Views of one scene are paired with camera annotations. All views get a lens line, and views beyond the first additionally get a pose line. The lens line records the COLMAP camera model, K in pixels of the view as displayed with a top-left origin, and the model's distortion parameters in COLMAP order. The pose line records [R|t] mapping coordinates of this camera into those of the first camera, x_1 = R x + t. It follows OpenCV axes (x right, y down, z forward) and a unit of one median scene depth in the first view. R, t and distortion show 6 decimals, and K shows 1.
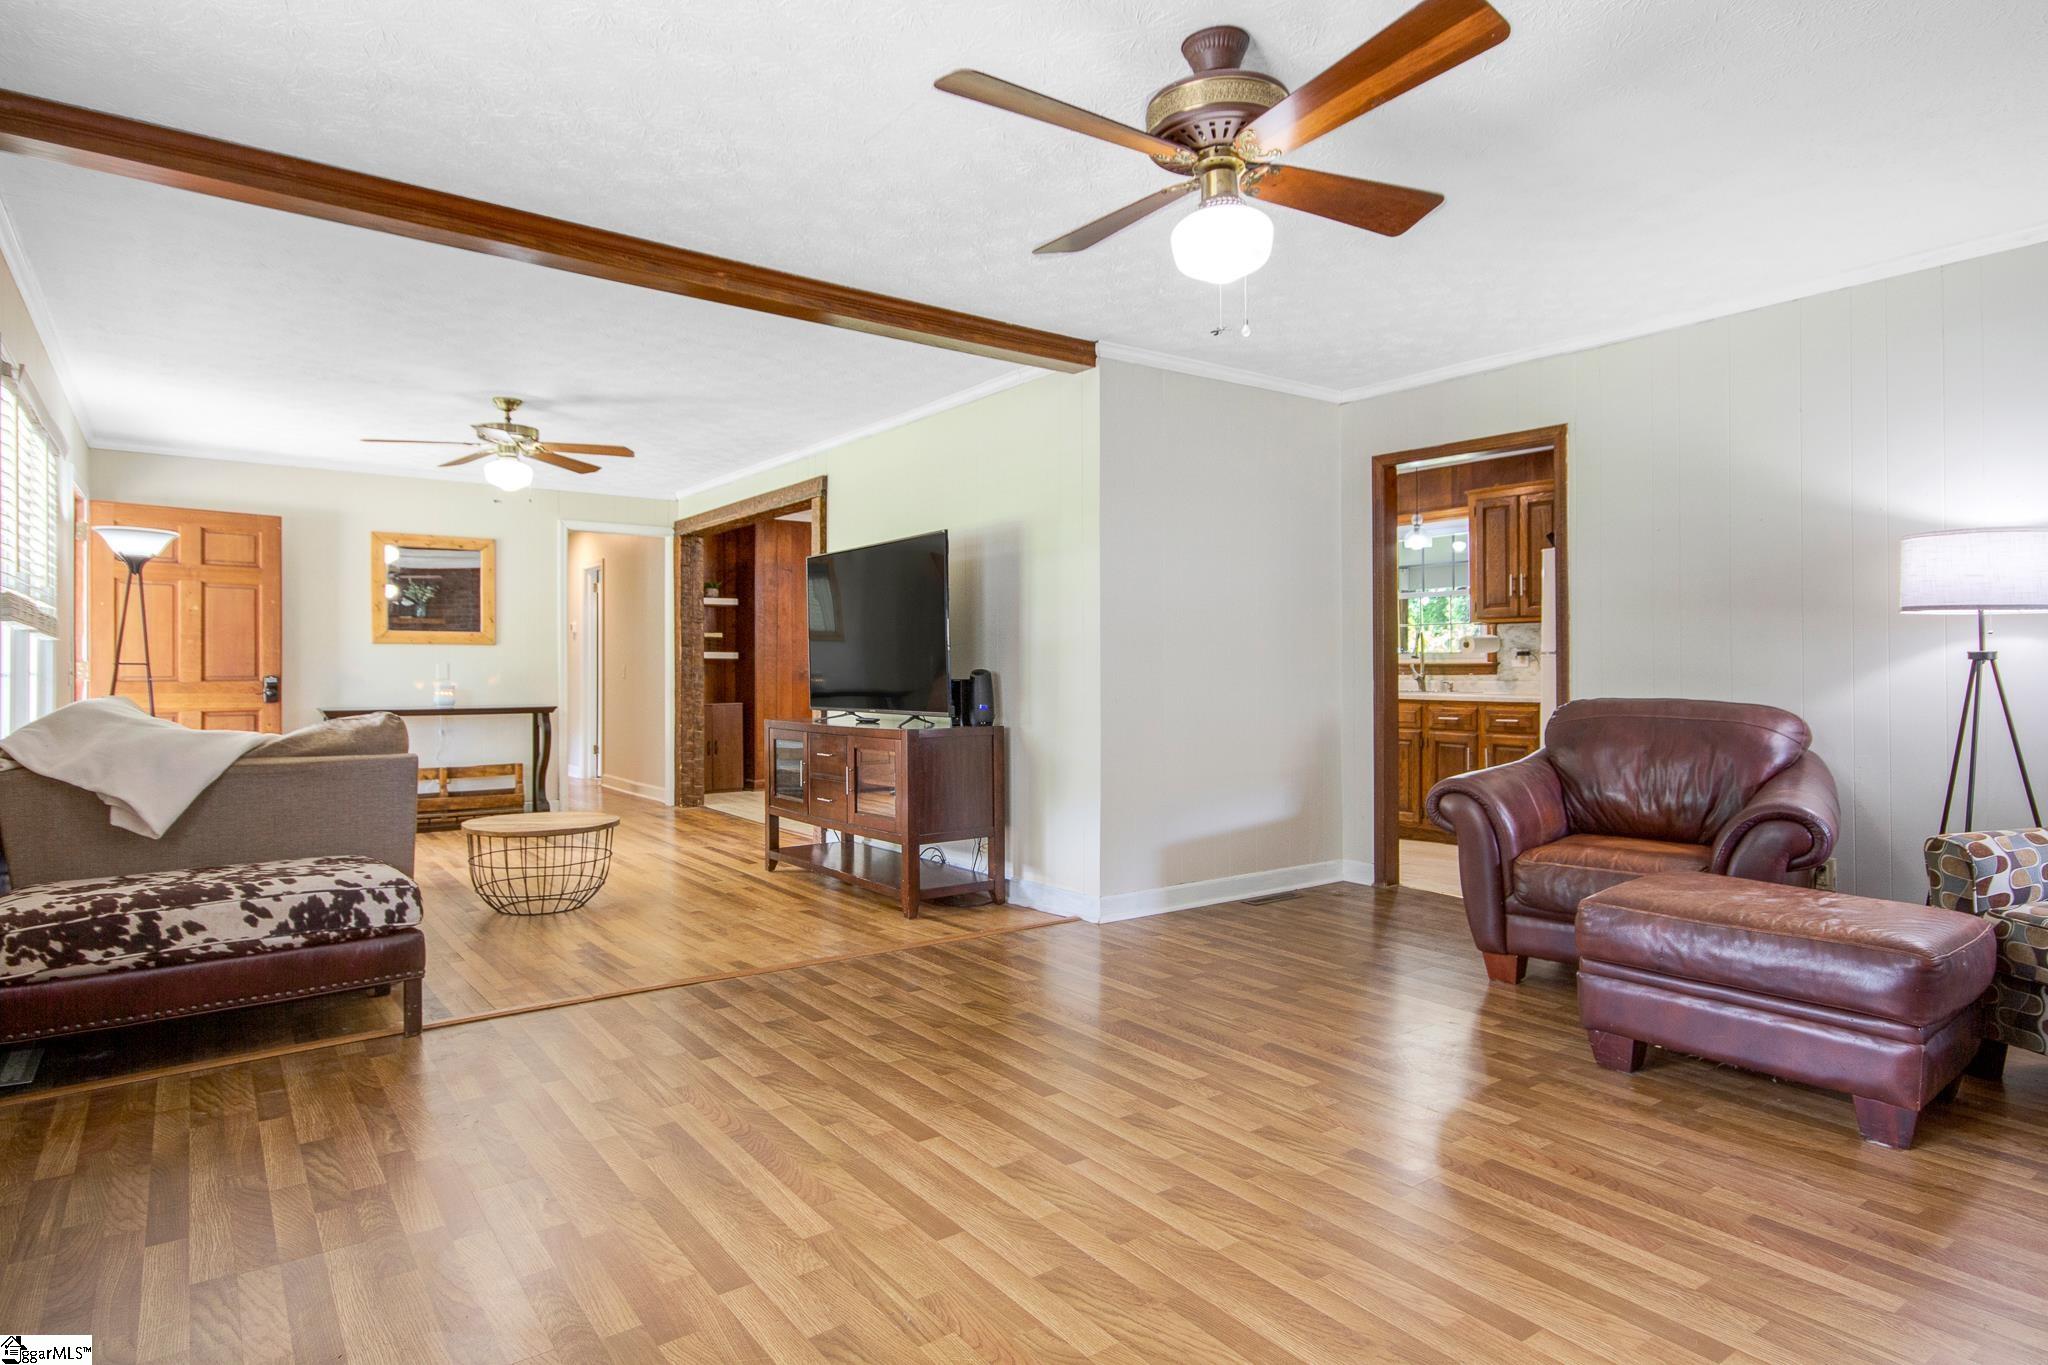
lens RADIAL K [[1128.8, 0, 1034.6], [0, 1128.8, 677.4], [0, 0, 1]] dist [0.008882, -0.001344]
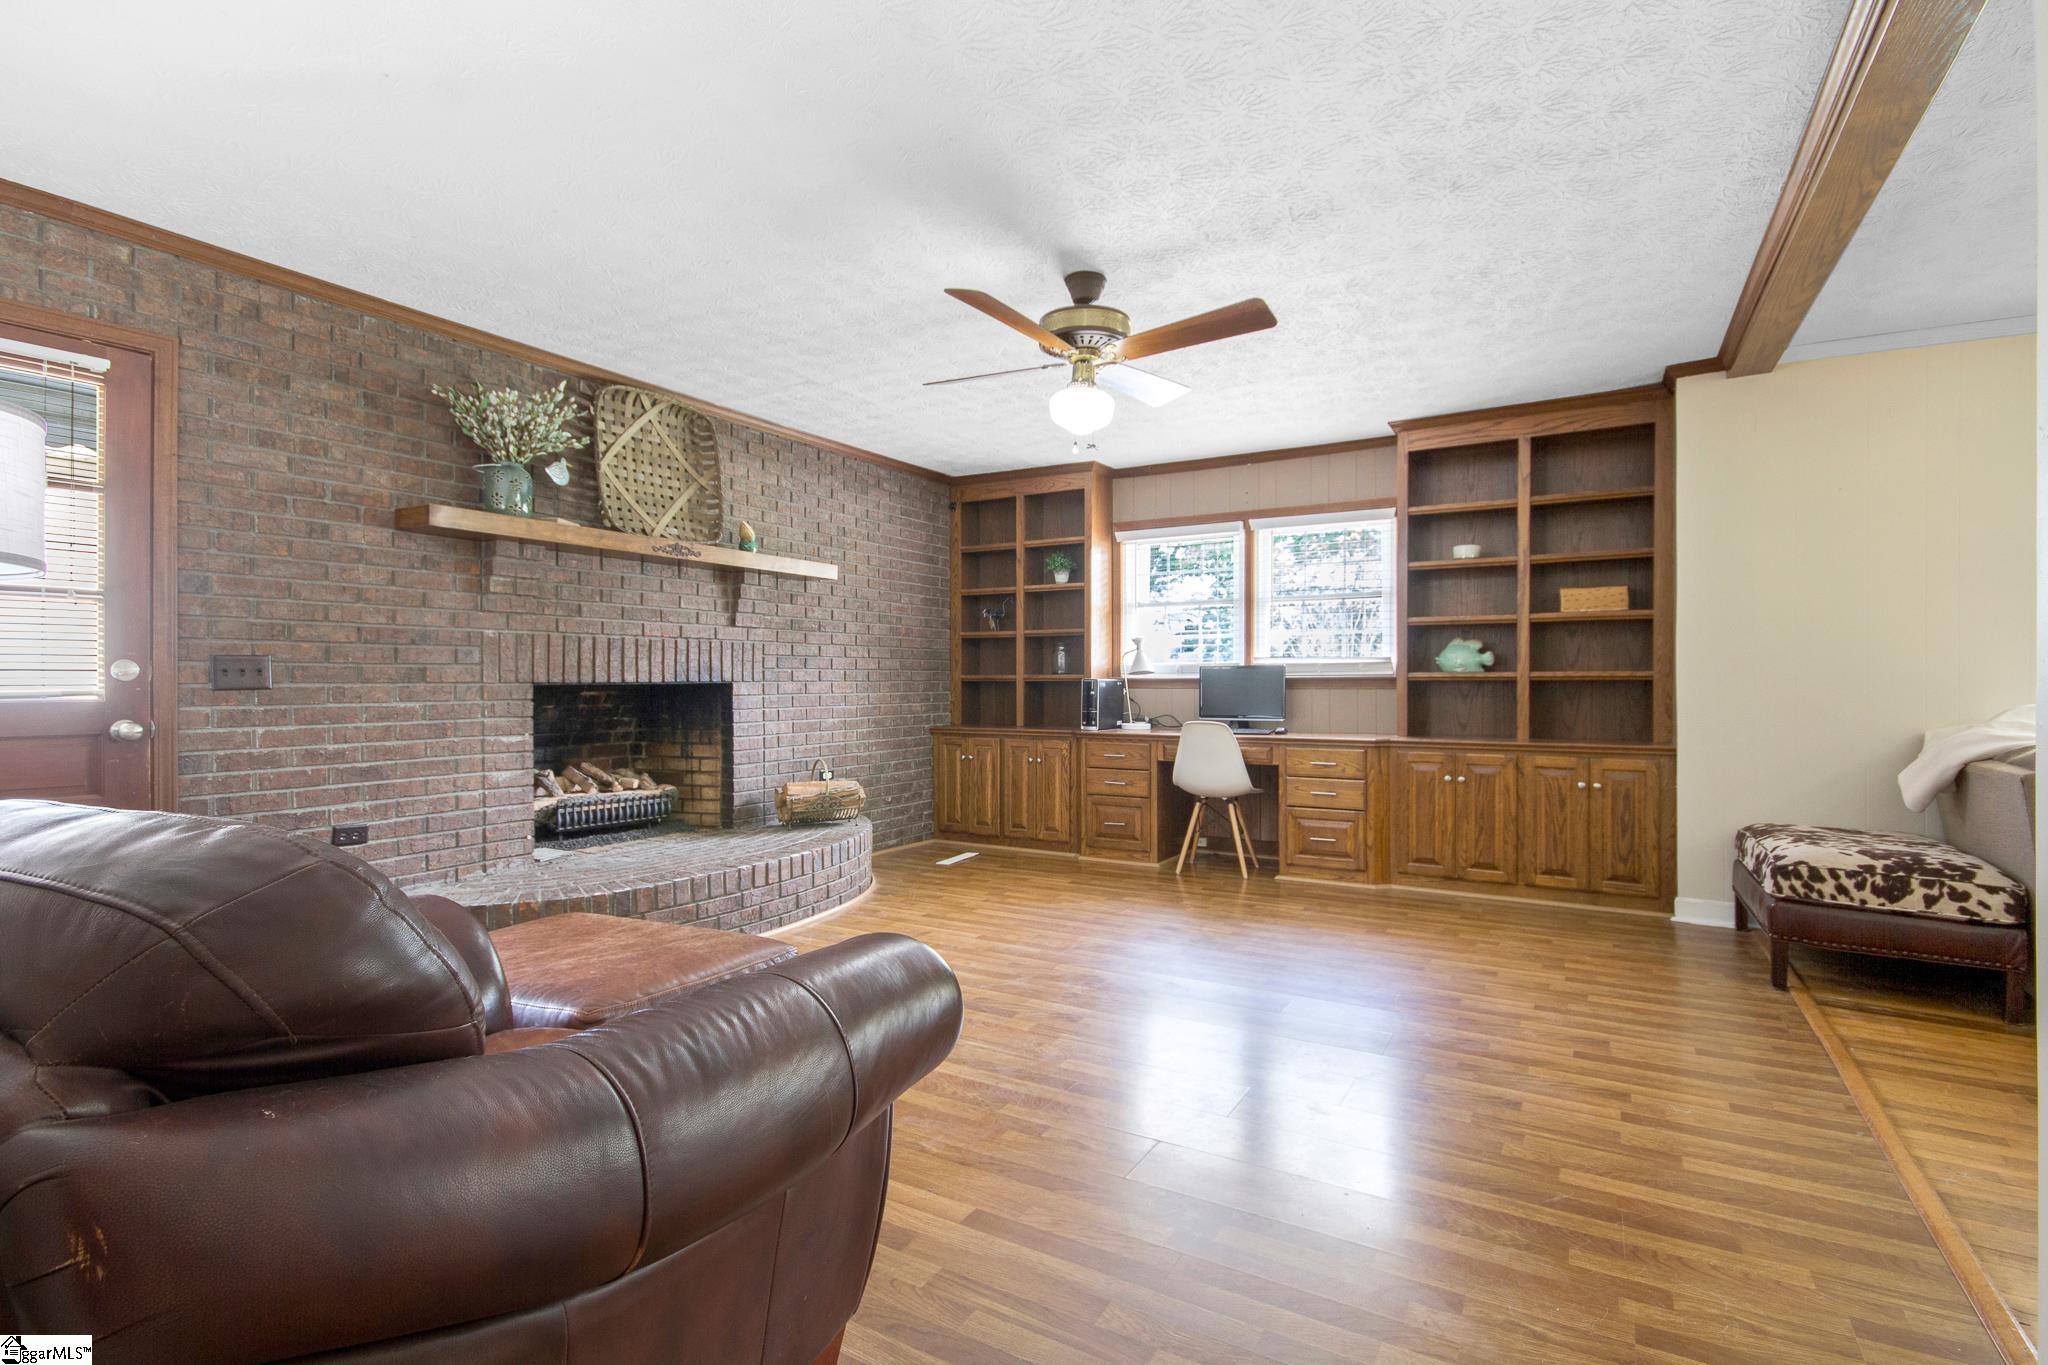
lens RADIAL K [[988.7, 0, 1017.7], [0, 988.7, 673.6], [0, 0, 1]] dist [-0.005902, 0.000223]
pose [[-0.922800, 0.000930, -0.385279, 0.874257], [0.000697, 0.999999, 0.000744, -0.020207], [0.385279, 0.000418, -0.922800, 2.488742]]
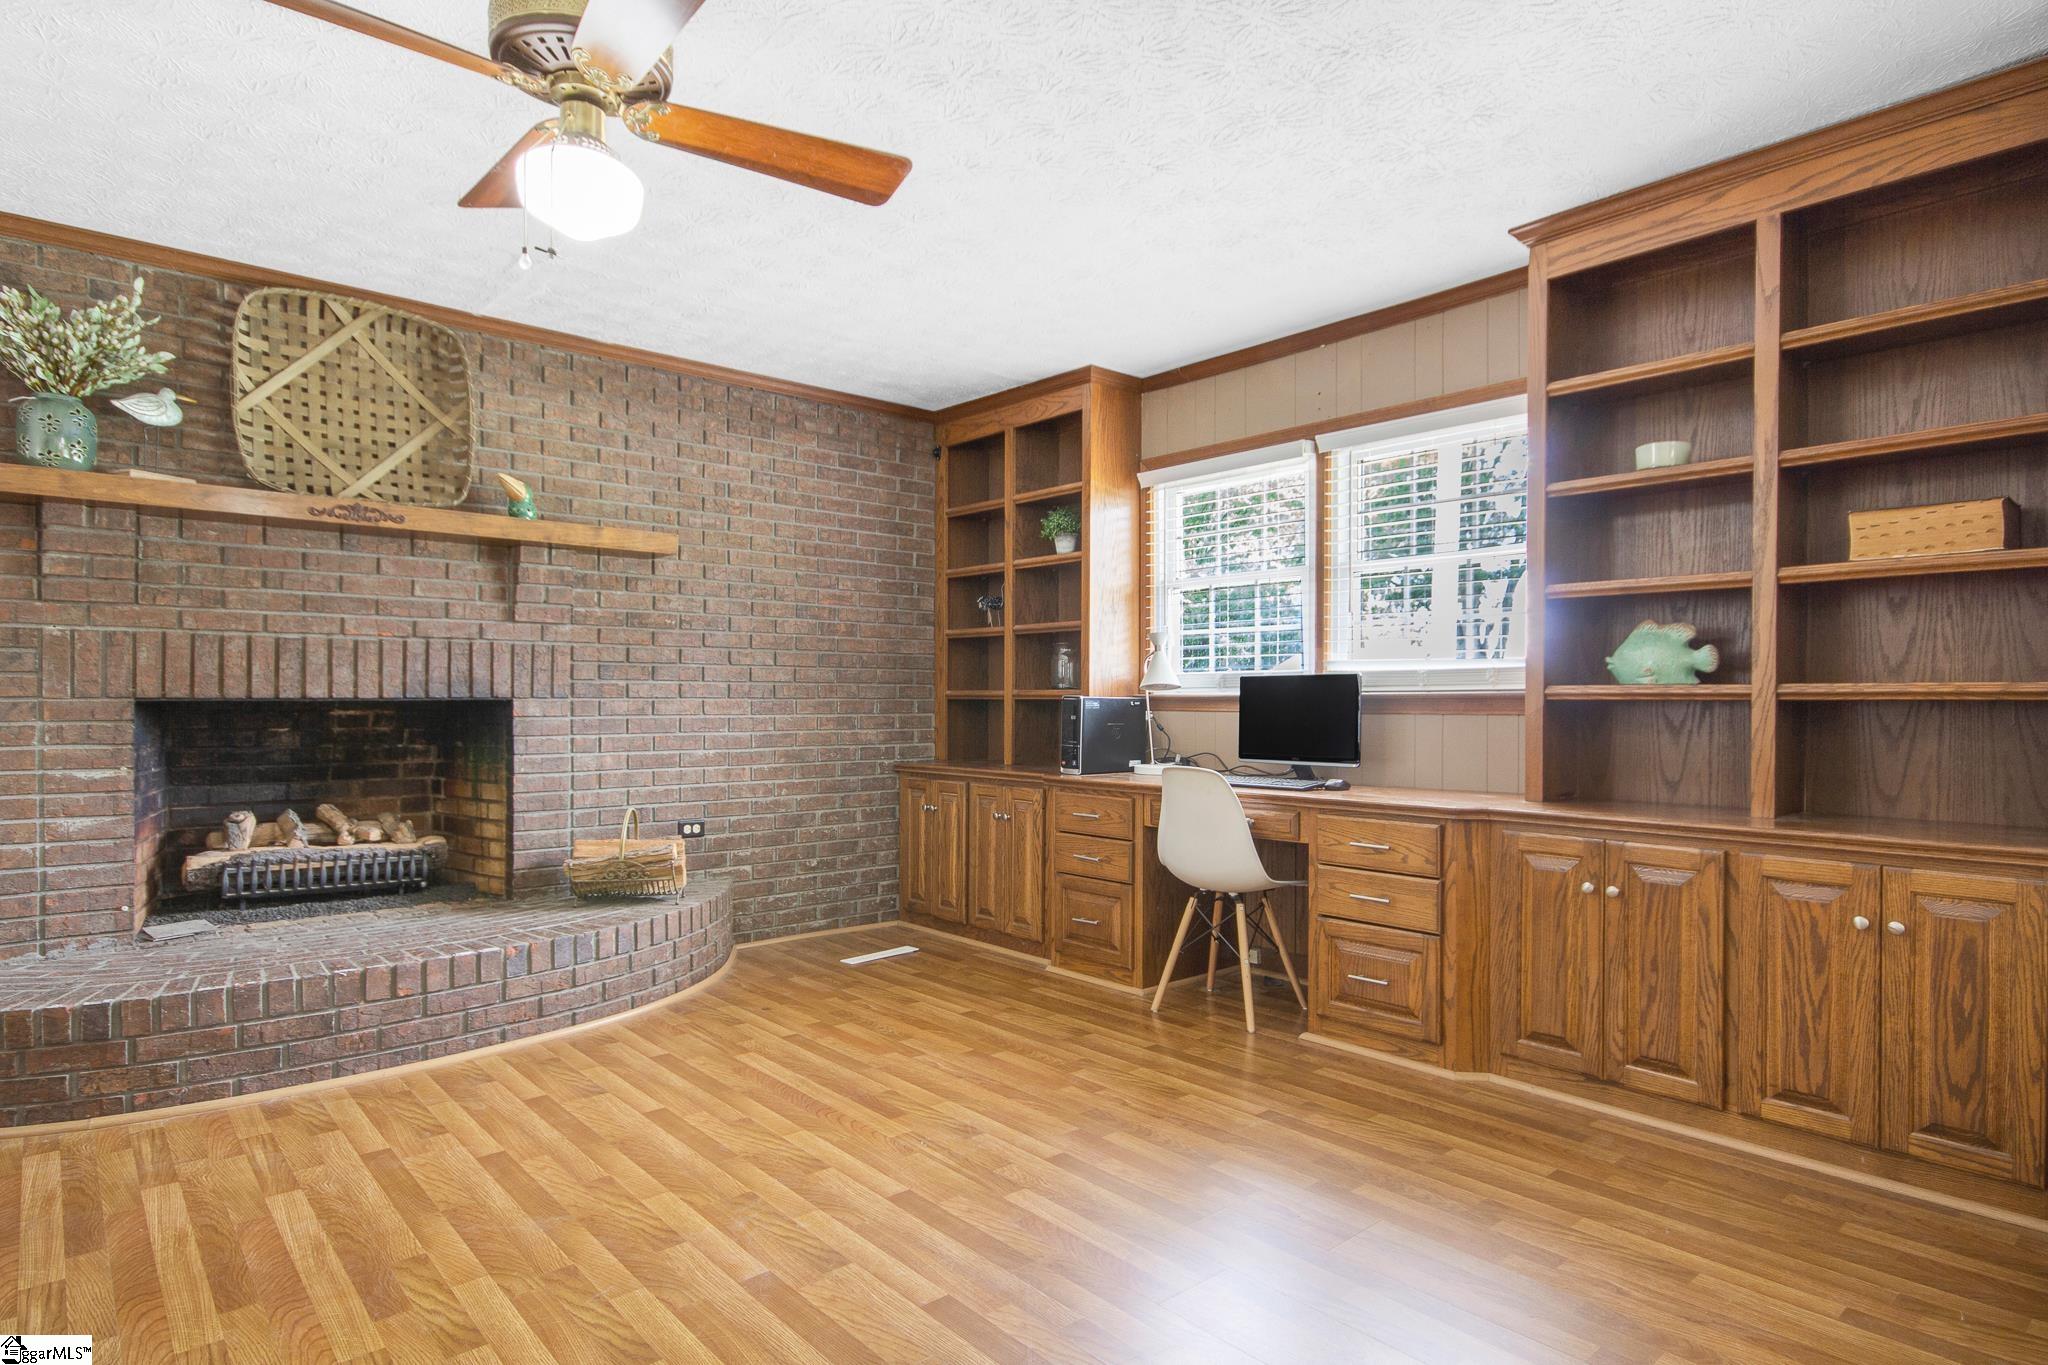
lens RADIAL K [[1128.8, 0, 1025.6], [0, 1128.8, 697.1], [0, 0, 1]] dist [0.008882, -0.001344]
pose [[-0.996749, -0.000394, -0.080564, -0.107784], [-0.000853, 0.999984, 0.005655, -0.013056], [0.080560, 0.005705, -0.996733, 2.083886]]
